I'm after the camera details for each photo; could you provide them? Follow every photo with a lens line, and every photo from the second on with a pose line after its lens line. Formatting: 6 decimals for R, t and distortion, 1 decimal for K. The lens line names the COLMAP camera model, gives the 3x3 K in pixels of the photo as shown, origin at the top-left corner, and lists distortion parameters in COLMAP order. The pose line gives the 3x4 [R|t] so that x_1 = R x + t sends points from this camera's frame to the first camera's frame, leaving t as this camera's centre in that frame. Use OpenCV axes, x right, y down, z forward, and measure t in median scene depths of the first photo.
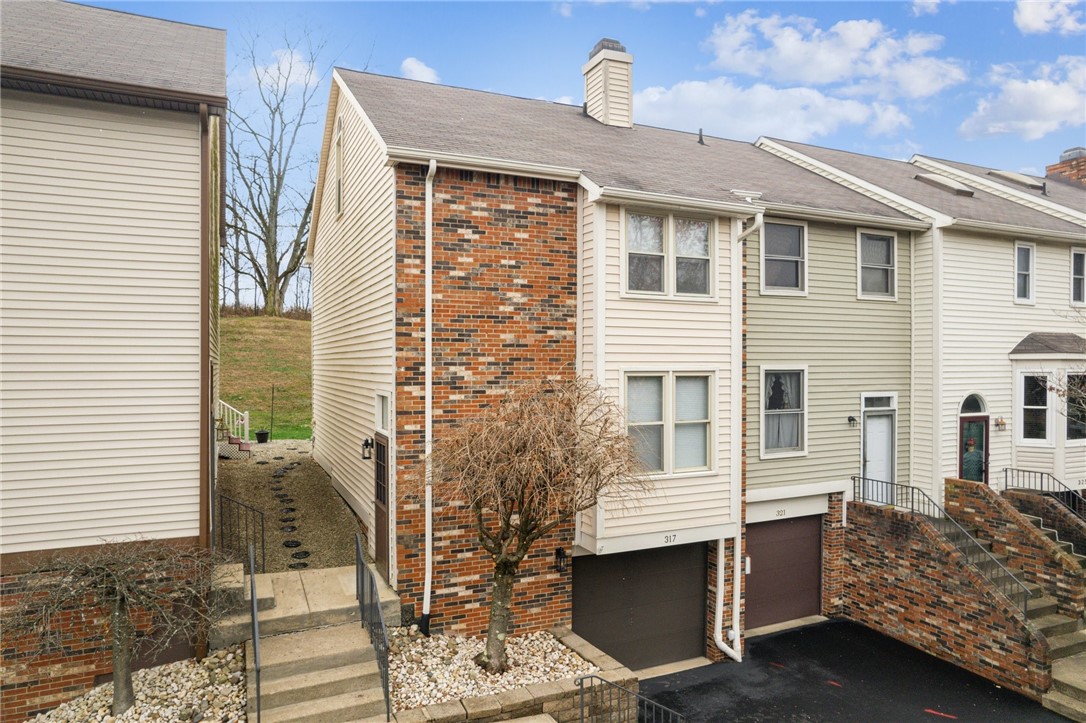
lens RADIAL K [[699.0, 0, 542.5], [0, 699.0, 365.2], [0, 0, 1]] dist [-0.031052, 0.037796]
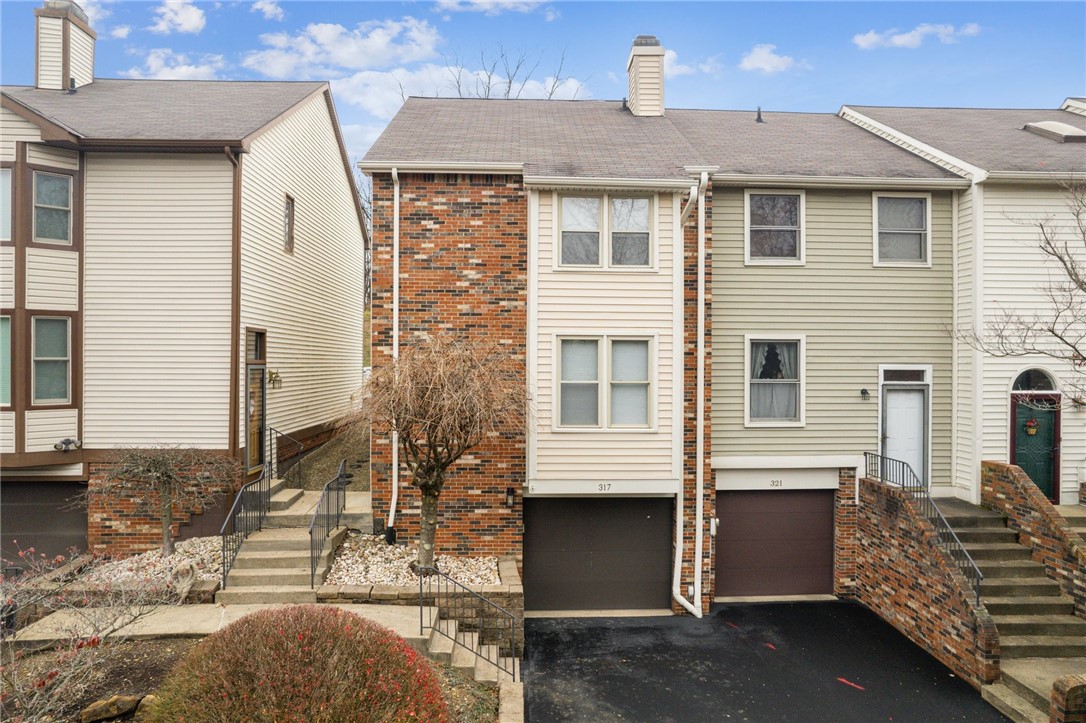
lens RADIAL K [[699.0, 0, 551.3], [0, 699.0, 358.5], [0, 0, 1]] dist [-0.031052, 0.037796]
pose [[0.926816, 0.002914, -0.375505, 0.512172], [-0.006919, 0.999933, -0.009317, 0.054733], [0.375453, 0.011233, 0.926774, -0.058358]]
